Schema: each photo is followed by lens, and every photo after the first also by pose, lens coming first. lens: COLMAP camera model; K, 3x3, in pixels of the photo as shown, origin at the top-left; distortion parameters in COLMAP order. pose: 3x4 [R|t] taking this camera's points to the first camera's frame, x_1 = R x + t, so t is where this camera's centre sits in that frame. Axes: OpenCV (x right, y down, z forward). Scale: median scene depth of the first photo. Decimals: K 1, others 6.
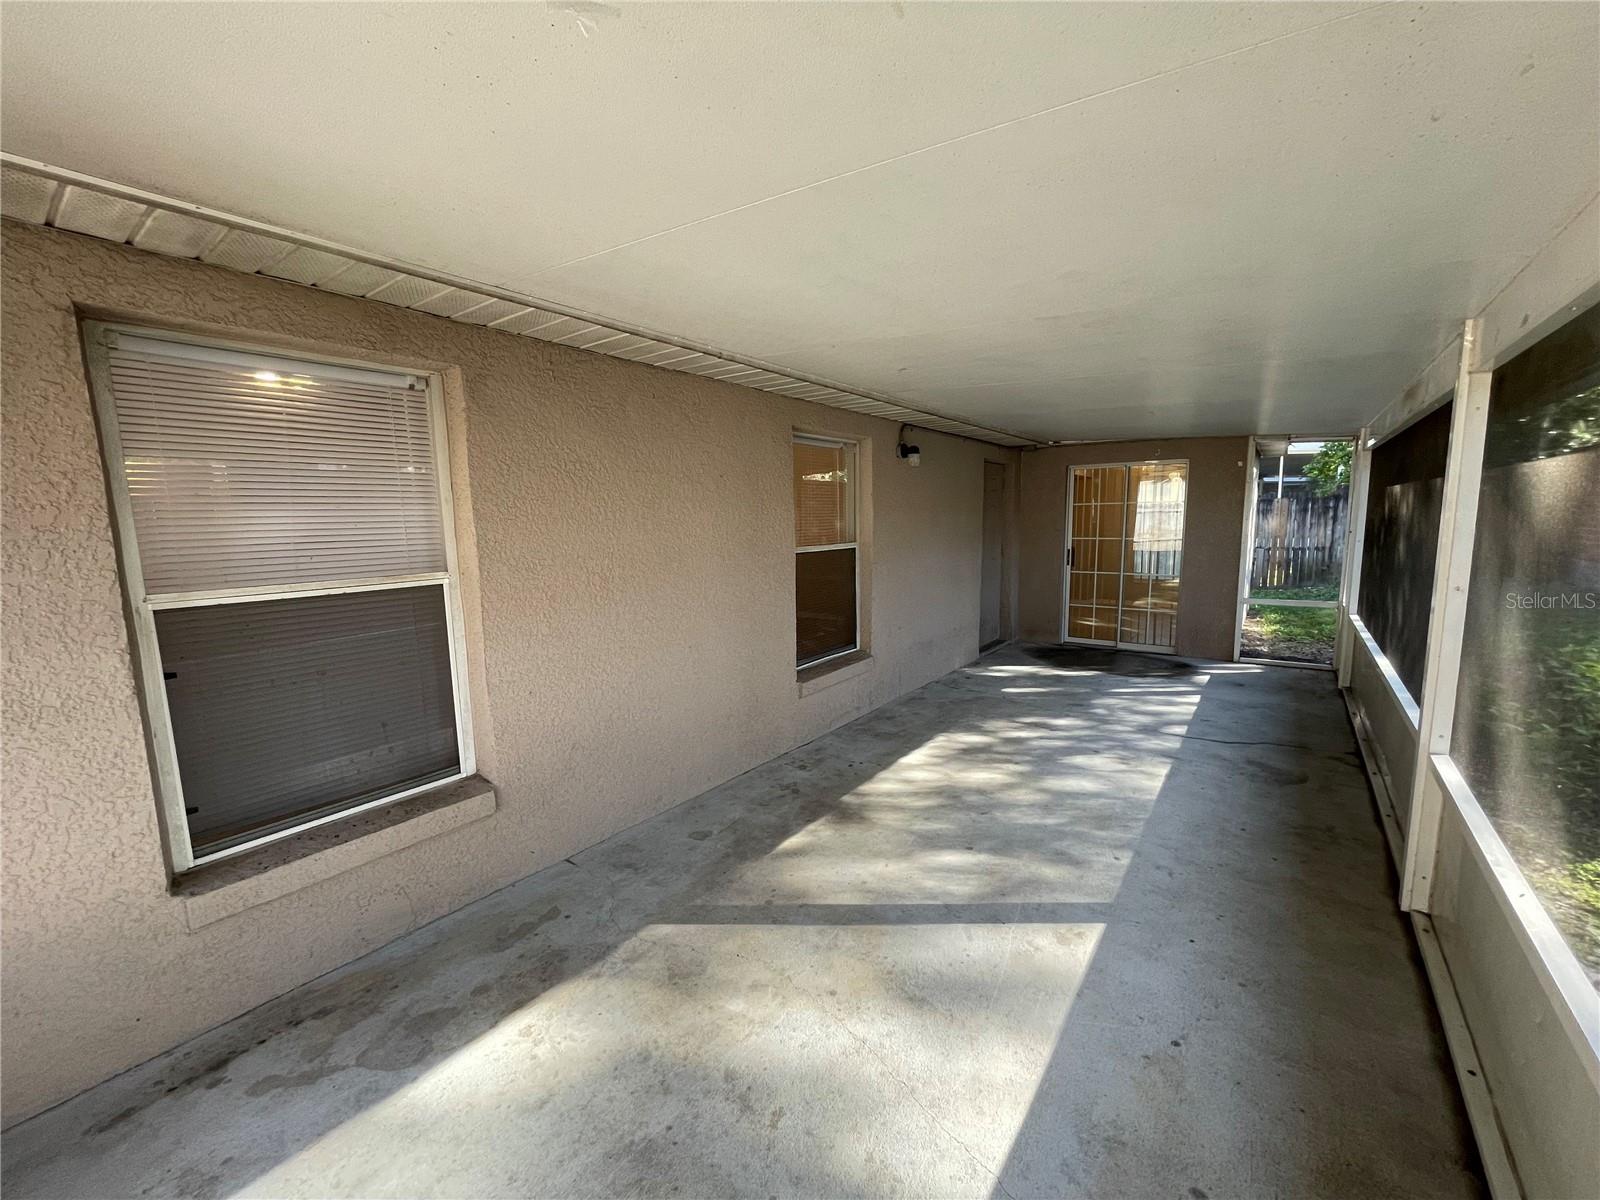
lens RADIAL K [[647.5, 0, 797.7], [0, 647.5, 601.6], [0, 0, 1]] dist [-0.001372, -0.000535]
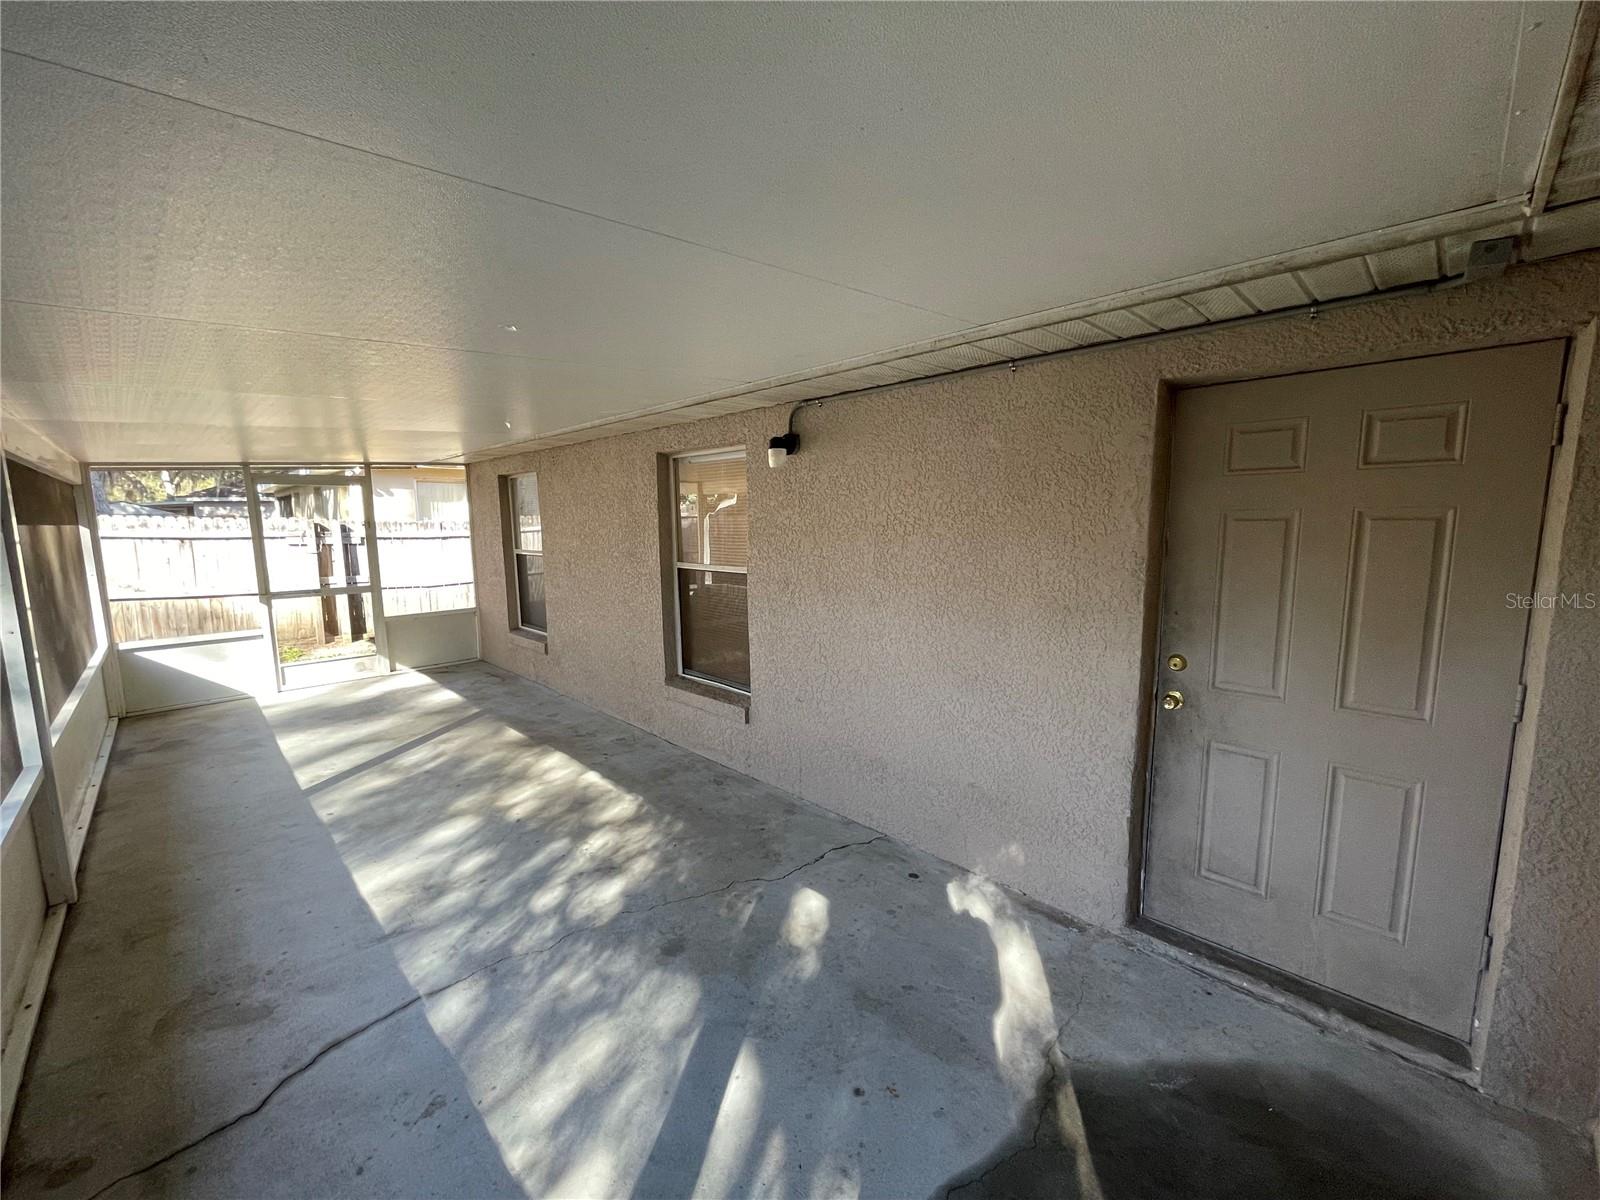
lens RADIAL K [[647.5, 0, 796.7], [0, 647.5, 598.2], [0, 0, 1]] dist [-0.001372, -0.000535]
pose [[-0.156357, 0.133590, -0.978625, 1.076713], [-0.122104, 0.980596, 0.153368, -0.224369], [0.980124, 0.143474, -0.137012, 1.410630]]
